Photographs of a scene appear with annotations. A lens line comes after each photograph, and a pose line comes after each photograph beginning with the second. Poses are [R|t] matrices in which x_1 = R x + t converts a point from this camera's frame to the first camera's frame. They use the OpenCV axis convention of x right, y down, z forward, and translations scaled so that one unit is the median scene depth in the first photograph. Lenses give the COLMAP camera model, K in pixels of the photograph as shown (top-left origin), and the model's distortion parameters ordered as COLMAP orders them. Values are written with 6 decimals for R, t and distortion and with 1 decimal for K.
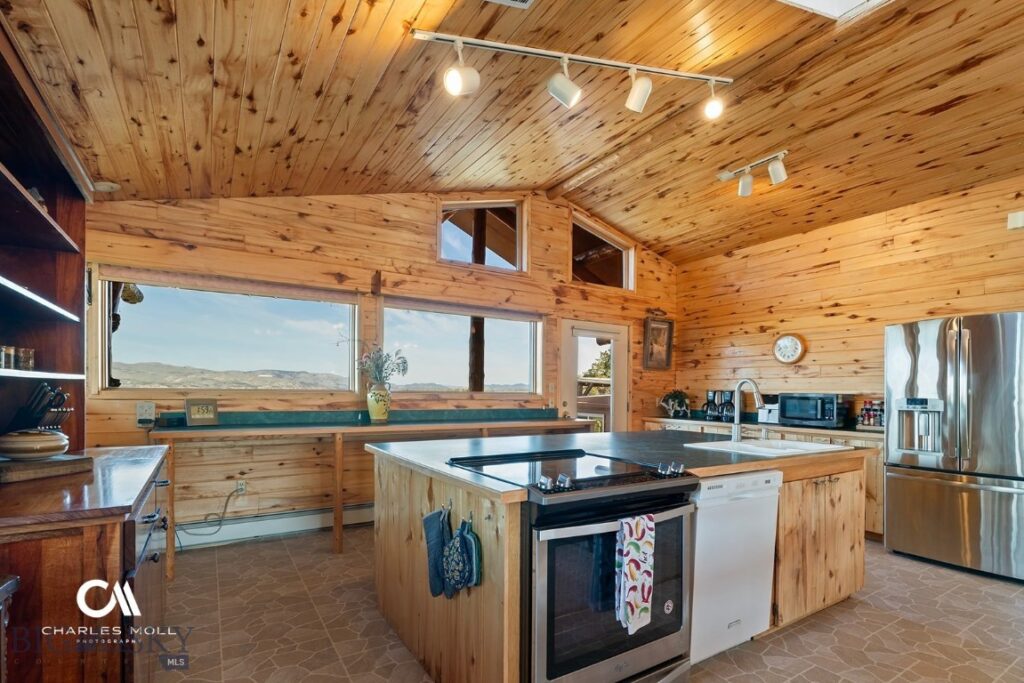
lens RADIAL K [[473.8, 0, 508.0], [0, 473.8, 394.8], [0, 0, 1]] dist [-0.002256, 0.002885]
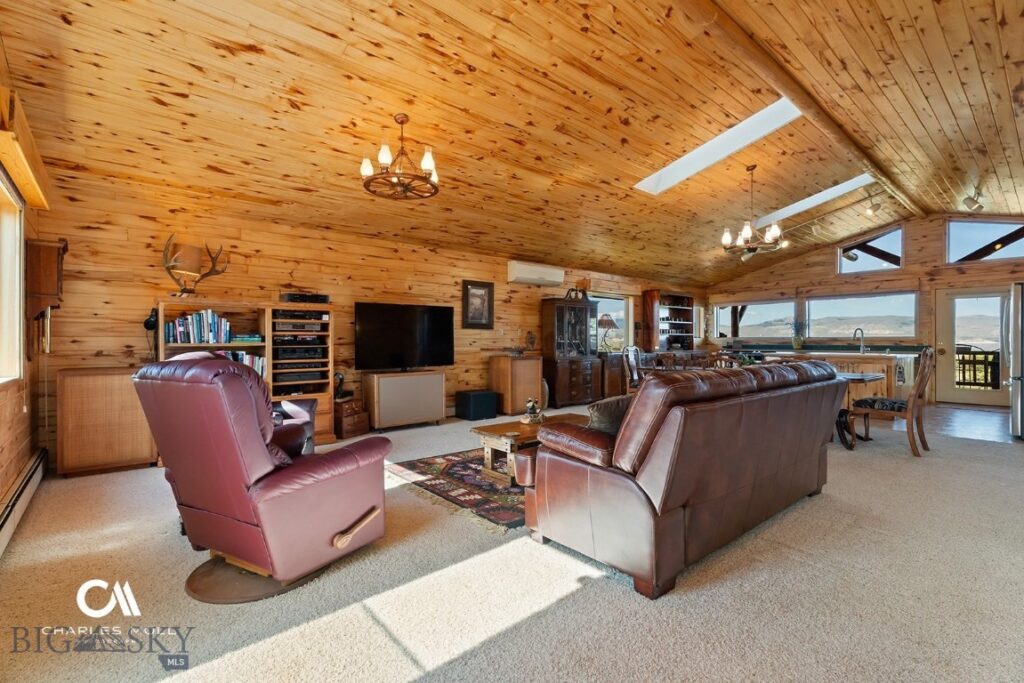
lens RADIAL K [[473.8, 0, 498.3], [0, 473.8, 341.9], [0, 0, 1]] dist [-0.002256, 0.002885]
pose [[0.151255, -0.011143, -0.988432, 1.627025], [-0.008728, 0.999882, -0.012608, 0.053150], [0.988456, 0.010534, 0.151140, -0.773430]]
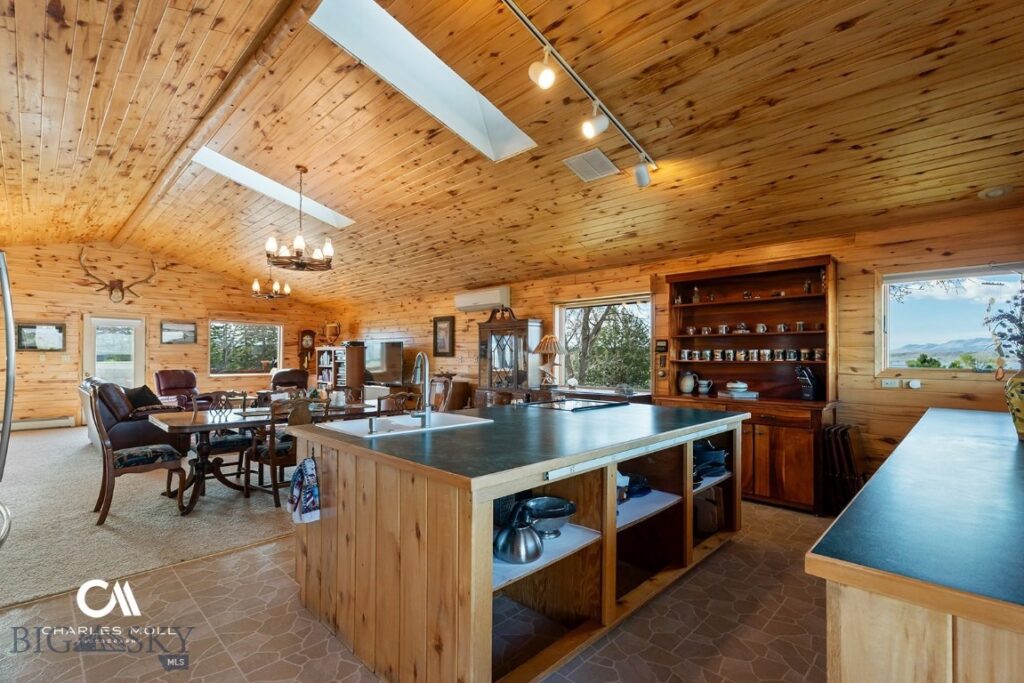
lens RADIAL K [[473.8, 0, 505.8], [0, 473.8, 349.6], [0, 0, 1]] dist [-0.002256, 0.002885]
pose [[-0.970083, -0.021055, -0.241860, 0.341051], [-0.018724, 0.999753, -0.011936, -0.017399], [0.242051, -0.007050, -0.970238, 1.139103]]
